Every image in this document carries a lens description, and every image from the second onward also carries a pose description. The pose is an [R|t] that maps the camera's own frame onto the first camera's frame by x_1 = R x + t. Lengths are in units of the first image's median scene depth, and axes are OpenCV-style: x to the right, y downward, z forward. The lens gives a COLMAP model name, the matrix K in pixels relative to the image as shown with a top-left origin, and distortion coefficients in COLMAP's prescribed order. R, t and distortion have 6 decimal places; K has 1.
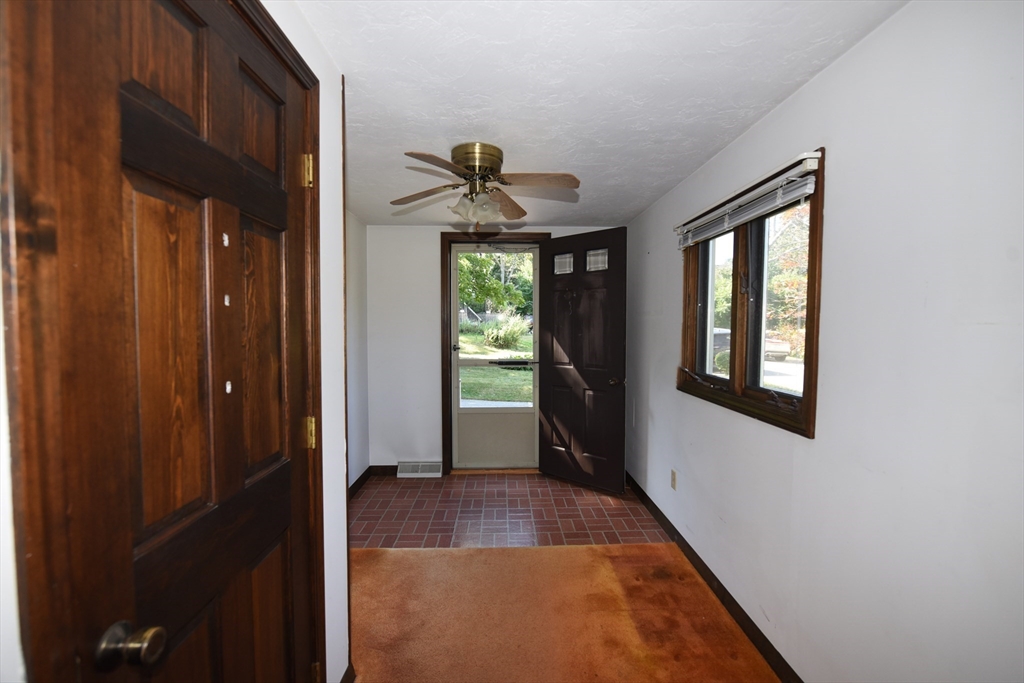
lens RADIAL K [[433.4, 0, 514.5], [0, 433.4, 339.6], [0, 0, 1]] dist [0.000005, 0.000007]
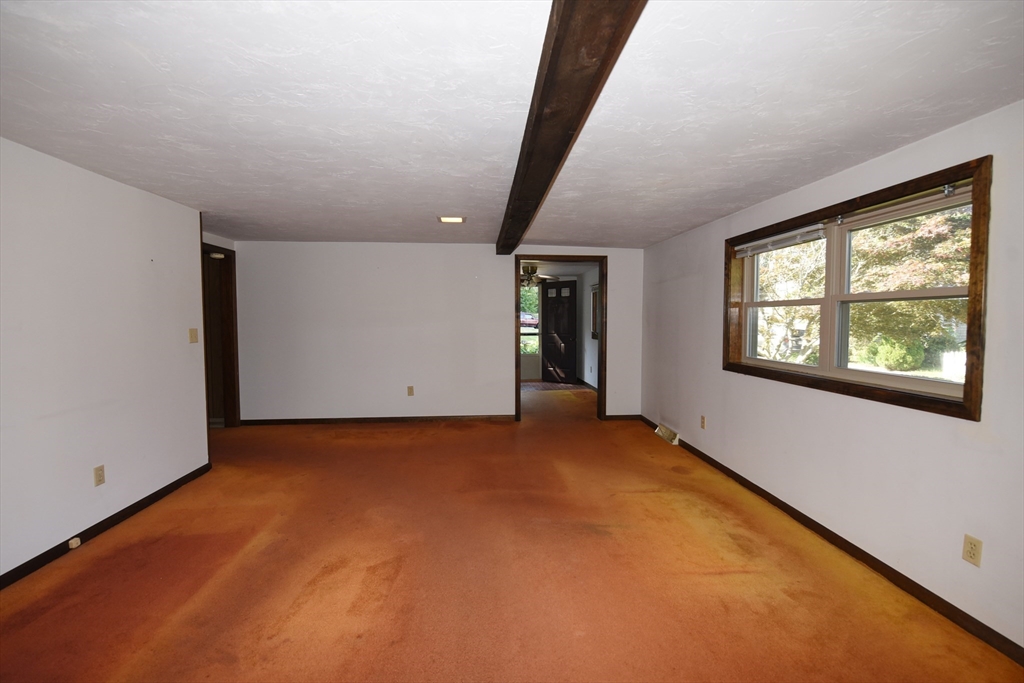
lens RADIAL K [[448.2, 0, 509.3], [0, 448.2, 339.4], [0, 0, 1]] dist [-0.010832, -0.001360]
pose [[0.998719, -0.004526, 0.050399, -0.242159], [0.004075, 0.999951, 0.009057, 0.061788], [-0.050437, -0.008840, 0.998688, -1.431952]]
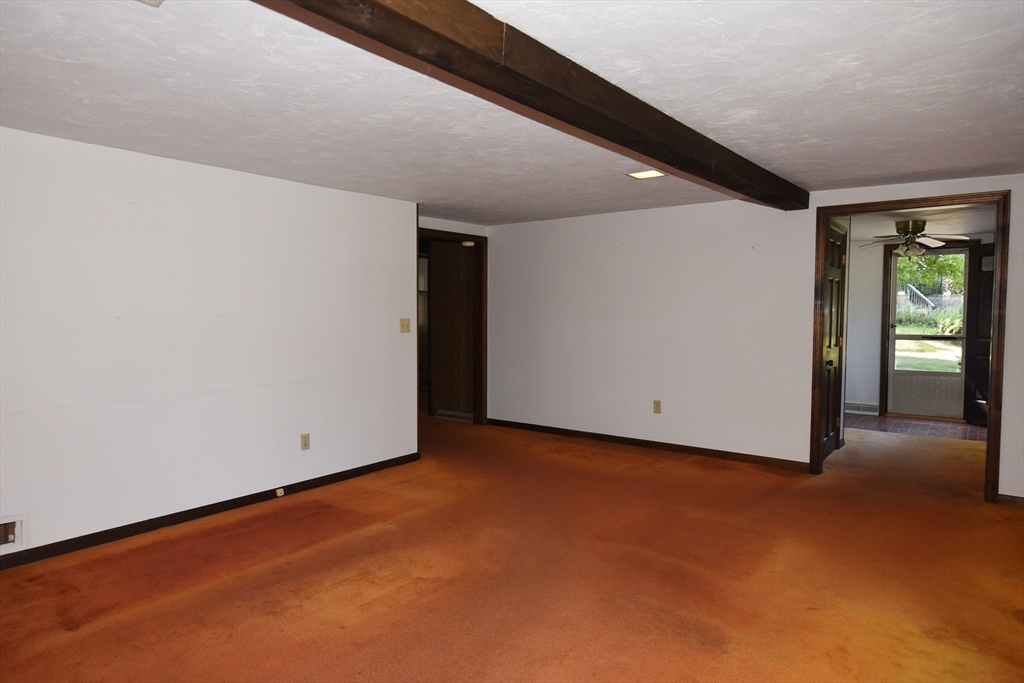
lens RADIAL K [[615.4, 0, 505.4], [0, 615.4, 338.2], [0, 0, 1]] dist [0.003173, -0.002807]
pose [[0.770389, 0.028684, -0.636928, 0.169699], [-0.024707, 0.999580, 0.015131, 0.061438], [0.637095, 0.004080, 0.770775, -1.345142]]
